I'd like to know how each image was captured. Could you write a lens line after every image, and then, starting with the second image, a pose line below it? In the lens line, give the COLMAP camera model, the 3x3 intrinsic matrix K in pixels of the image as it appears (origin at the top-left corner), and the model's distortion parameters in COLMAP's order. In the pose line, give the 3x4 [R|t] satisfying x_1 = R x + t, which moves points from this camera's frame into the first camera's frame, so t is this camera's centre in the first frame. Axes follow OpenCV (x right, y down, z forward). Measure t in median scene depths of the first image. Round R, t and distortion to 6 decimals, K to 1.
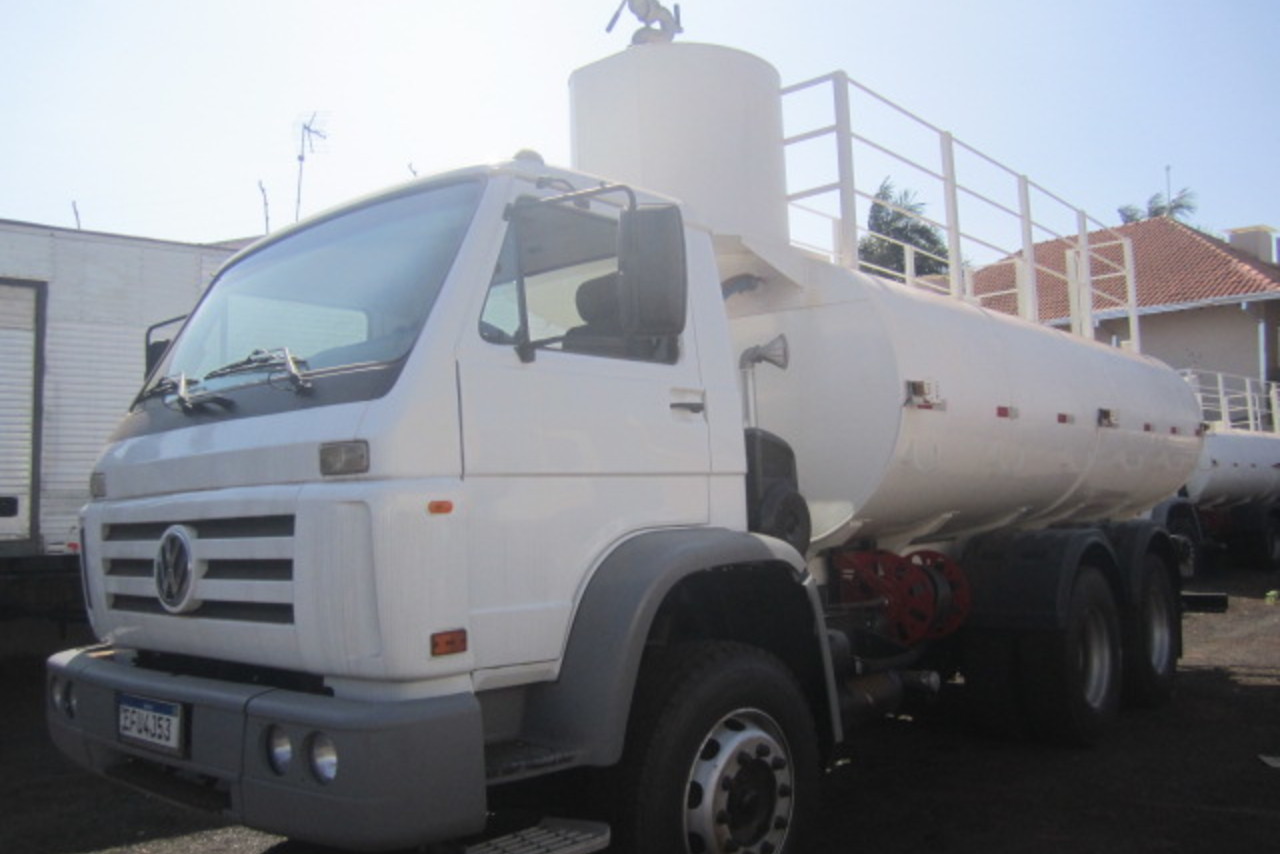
lens RADIAL K [[1054.9, 0, 640.0], [0, 1054.9, 427.0], [0, 0, 1]] dist [0.003606, 0.002196]
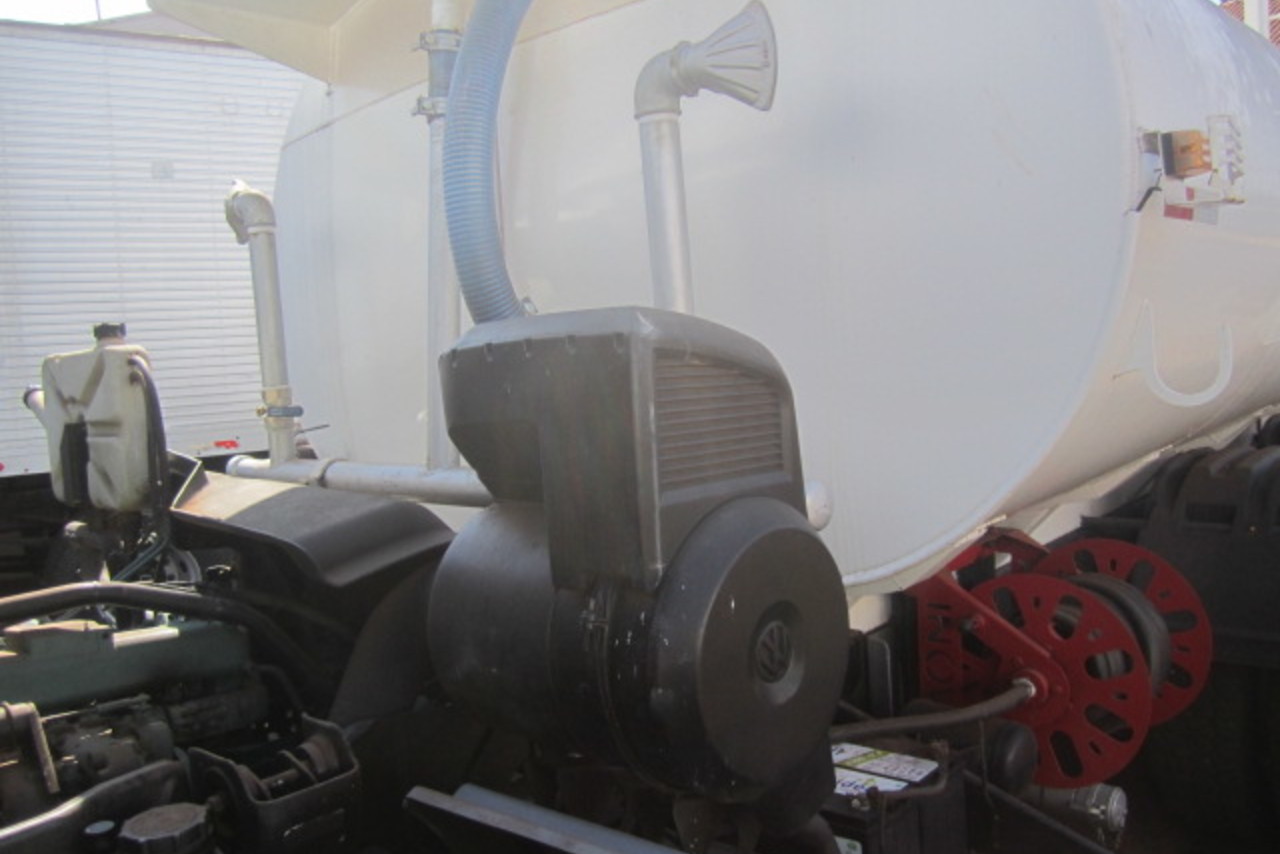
lens RADIAL K [[1054.9, 0, 640.0], [0, 1054.9, 427.0], [0, 0, 1]] dist [0.003606, 0.002196]
pose [[0.998681, -0.032693, -0.039580, 0.108088], [0.038546, 0.986765, 0.157509, -0.010982], [0.033907, -0.158827, 0.986724, 0.661783]]
